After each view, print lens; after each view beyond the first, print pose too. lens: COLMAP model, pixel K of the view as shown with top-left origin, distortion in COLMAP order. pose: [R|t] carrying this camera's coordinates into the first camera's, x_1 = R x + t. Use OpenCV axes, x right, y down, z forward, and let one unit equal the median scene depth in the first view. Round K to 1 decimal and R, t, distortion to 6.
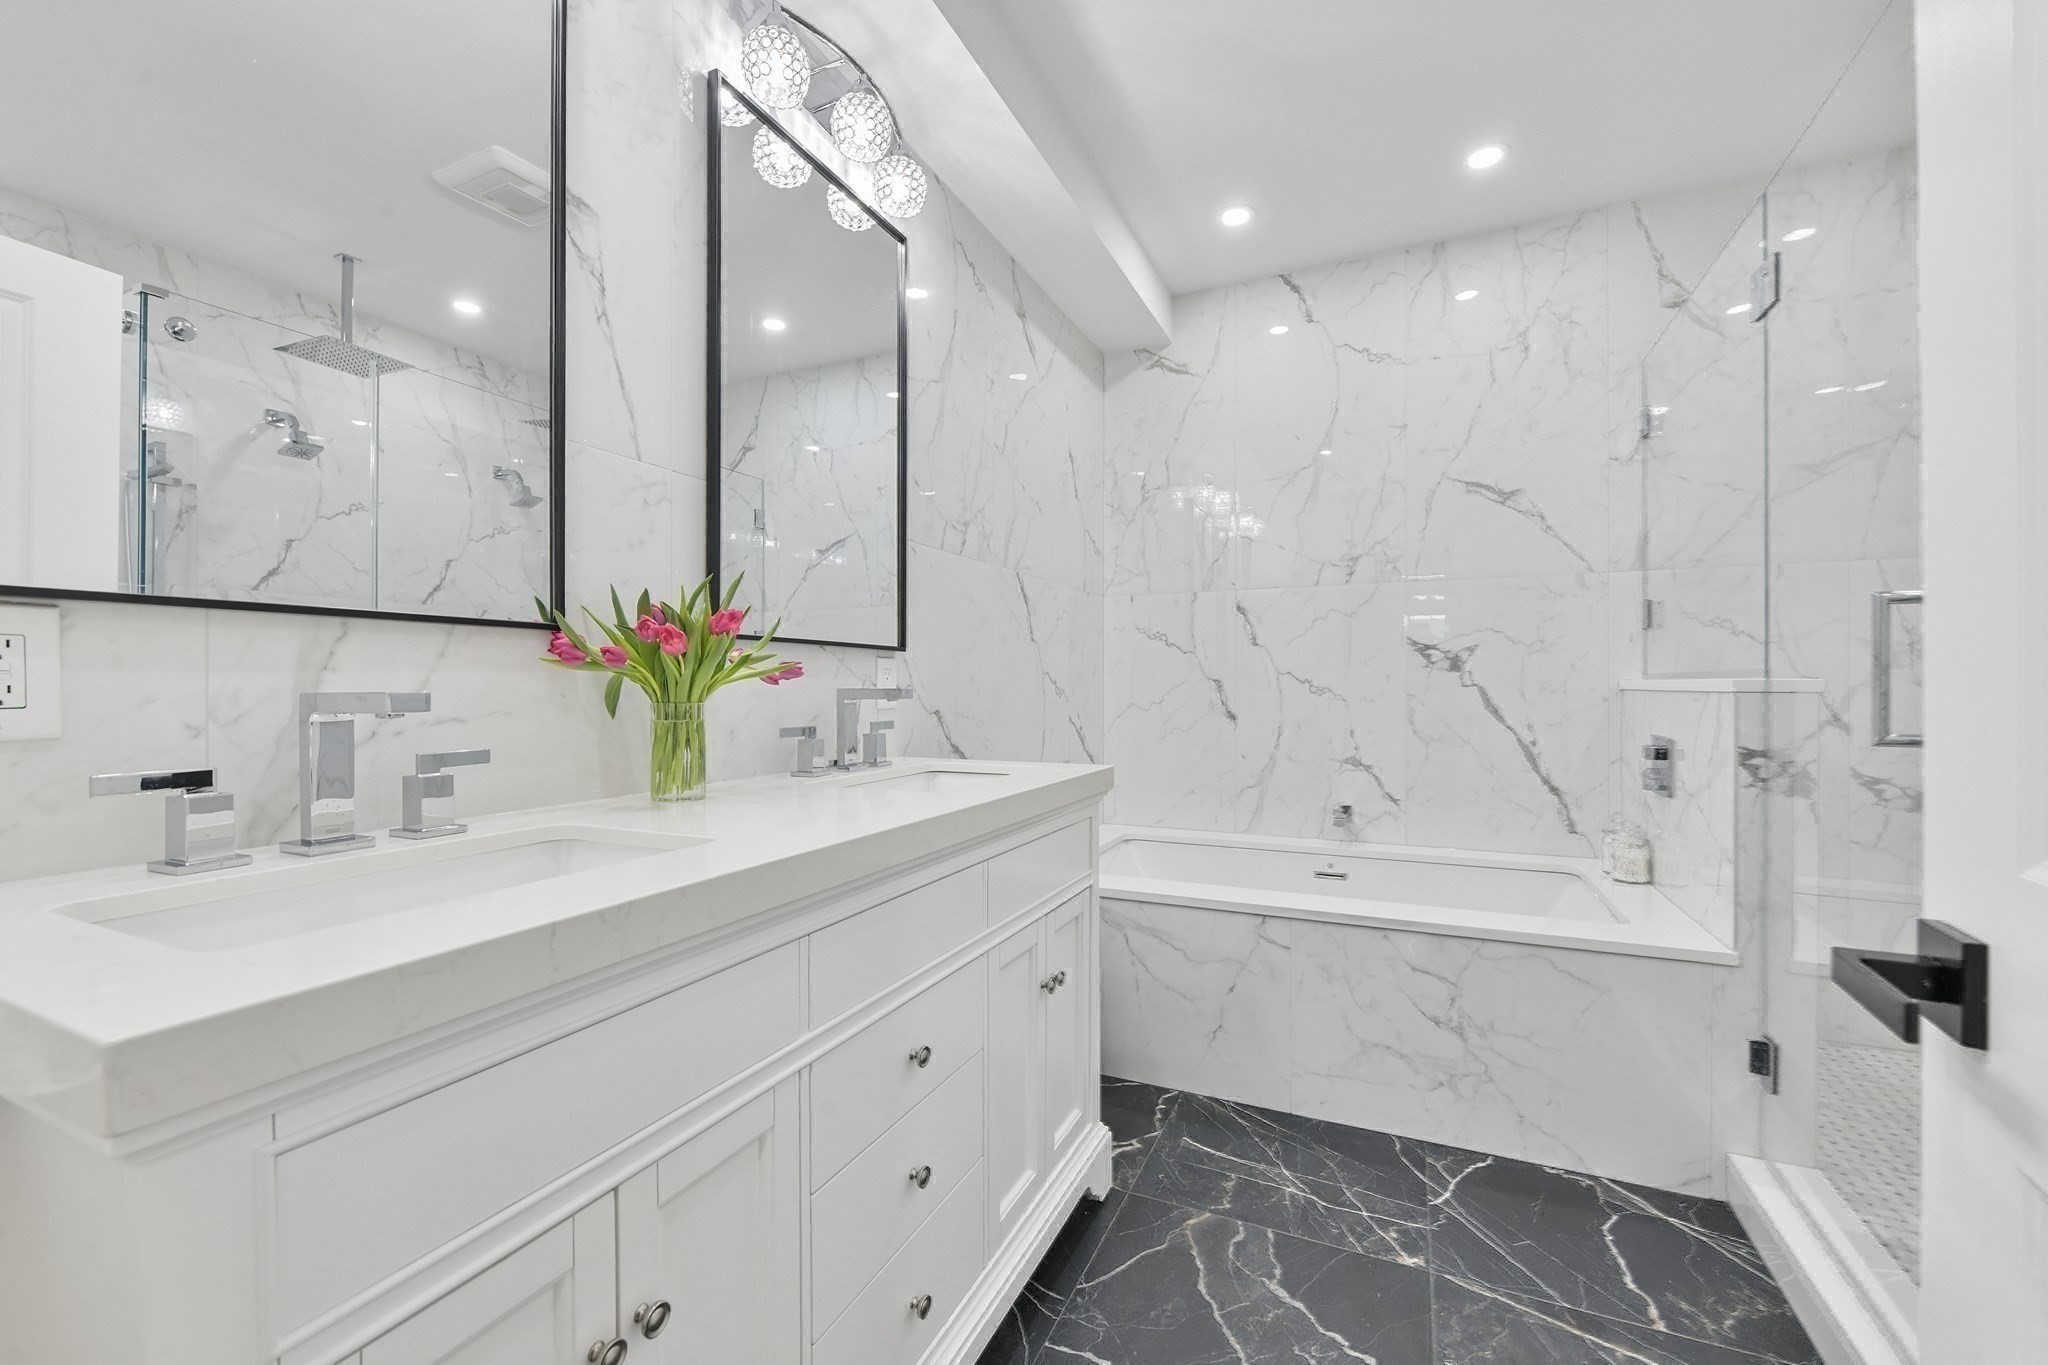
lens RADIAL K [[821.3, 0, 1026.8], [0, 821.3, 681.6], [0, 0, 1]] dist [-0.005402, -0.000888]
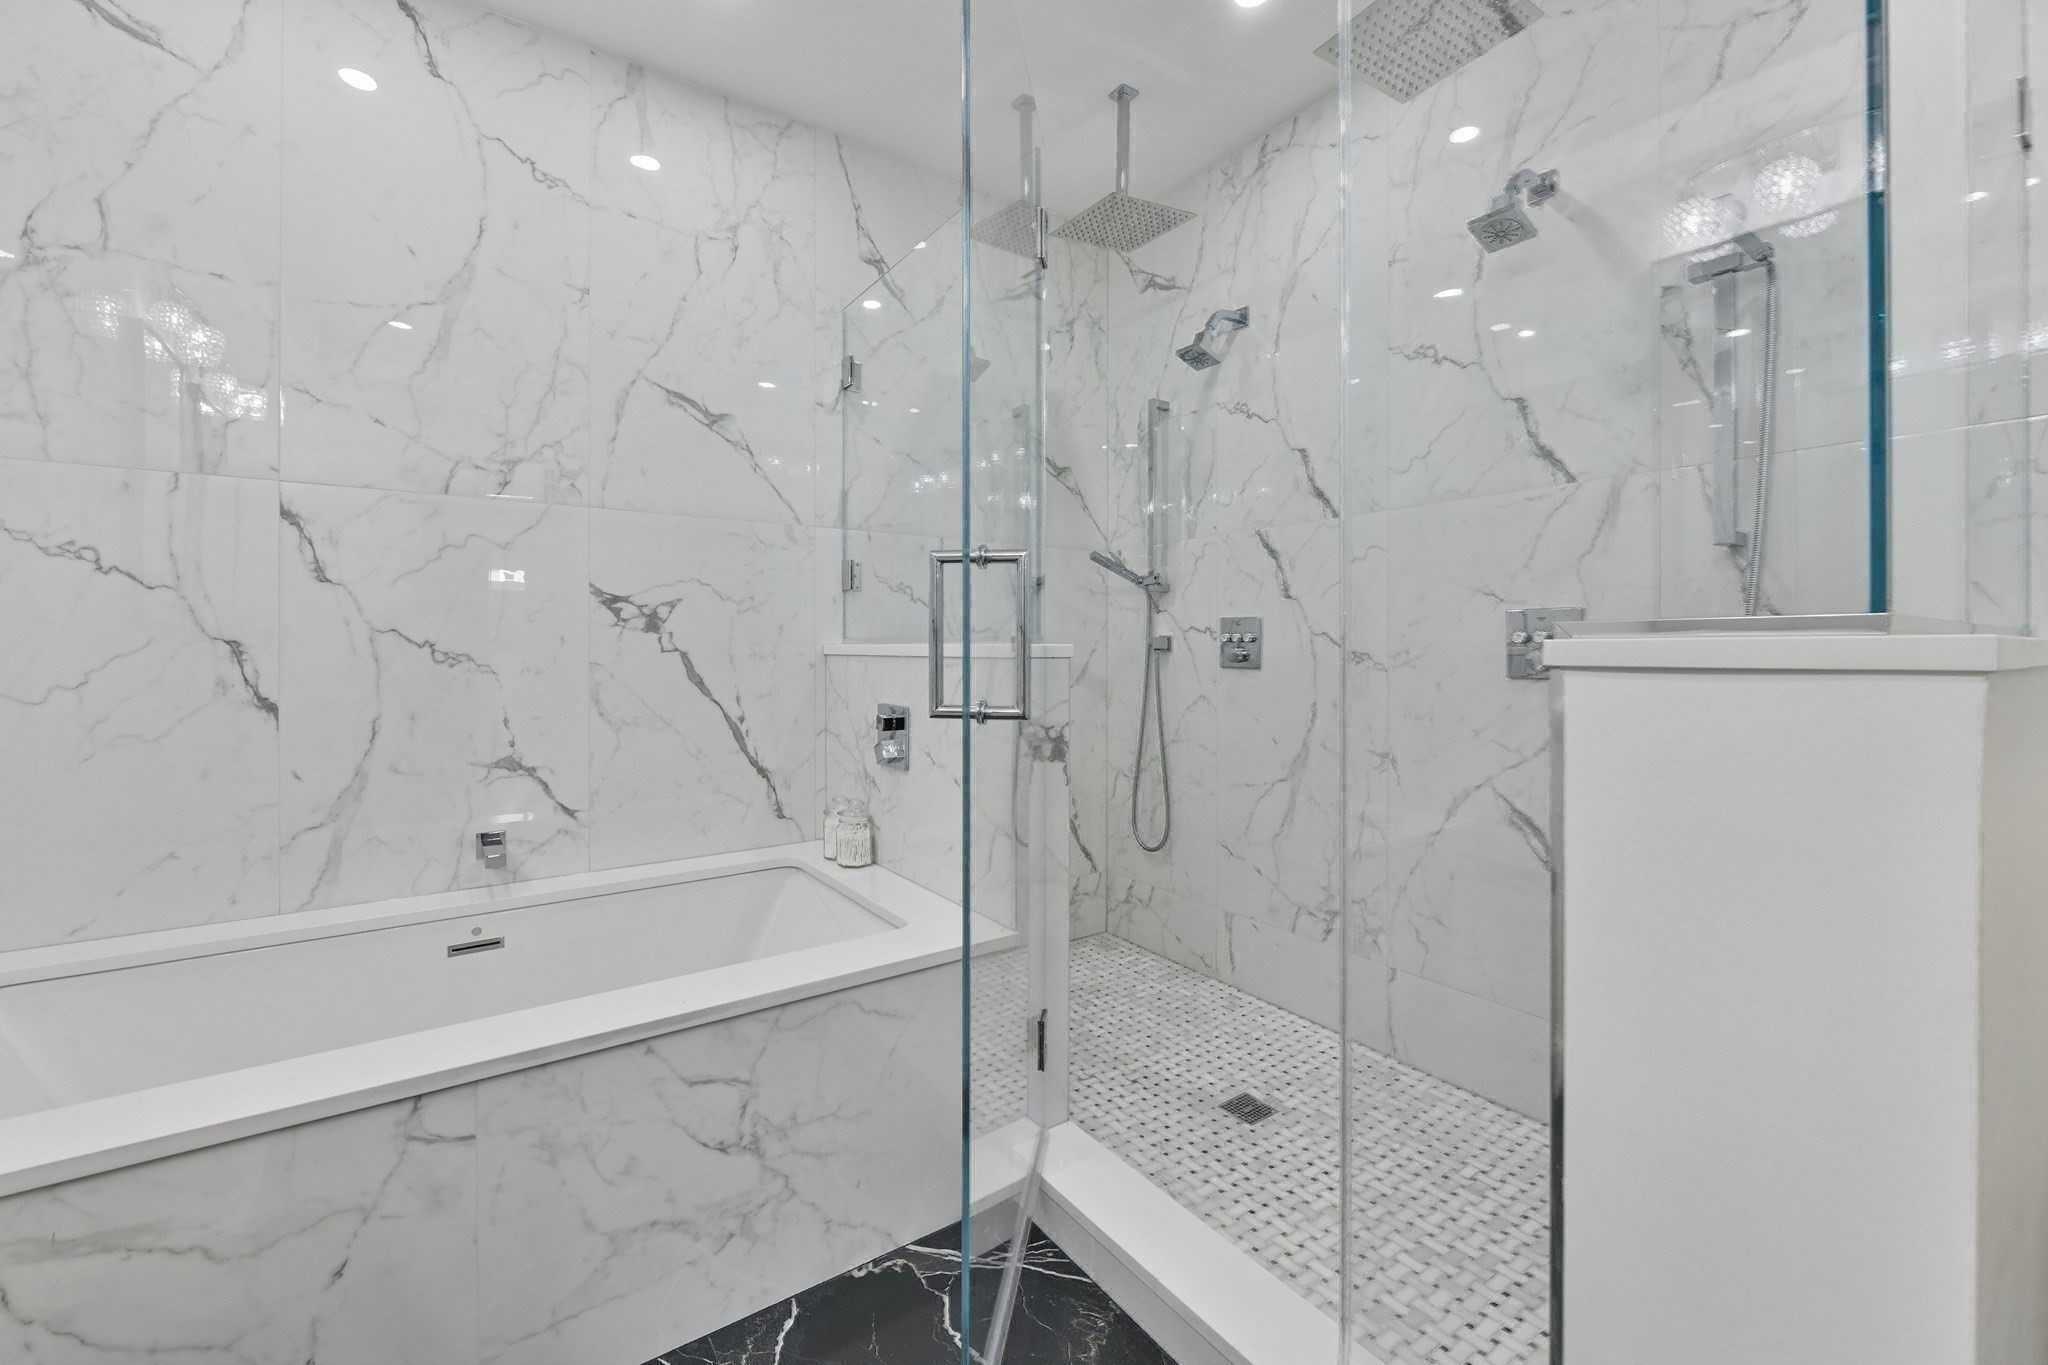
lens RADIAL K [[821.3, 0, 1006.5], [0, 821.3, 647.9], [0, 0, 1]] dist [-0.005402, -0.000888]
pose [[0.498349, 0.001350, 0.866976, 0.022242], [-0.003771, 0.999993, 0.000610, 0.000471], [-0.866969, -0.003573, 0.498350, 0.347936]]
